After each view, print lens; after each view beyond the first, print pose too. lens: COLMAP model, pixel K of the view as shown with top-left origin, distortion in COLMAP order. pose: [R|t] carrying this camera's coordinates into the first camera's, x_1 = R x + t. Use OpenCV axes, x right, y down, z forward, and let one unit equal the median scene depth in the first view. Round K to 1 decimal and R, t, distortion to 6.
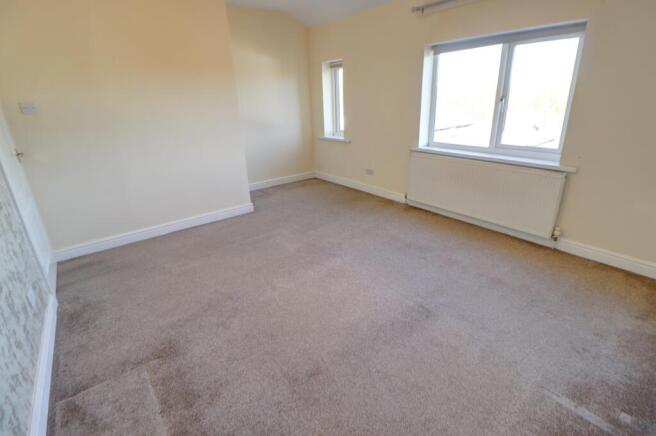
lens RADIAL K [[313.5, 0, 329.7], [0, 313.5, 216.1], [0, 0, 1]] dist [-0.002318, -0.000443]
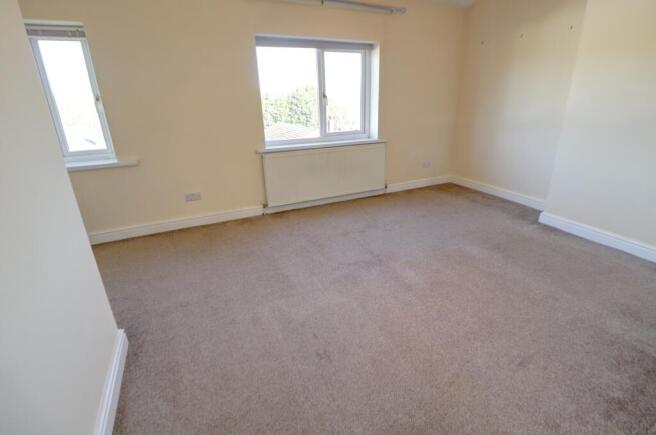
lens RADIAL K [[313.5, 0, 329.8], [0, 313.5, 216.9], [0, 0, 1]] dist [-0.002318, -0.000443]
pose [[0.194786, -0.328719, 0.924123, -0.651690], [0.357121, 0.901268, 0.245316, -0.221352], [-0.913522, 0.282240, 0.292947, 0.697747]]
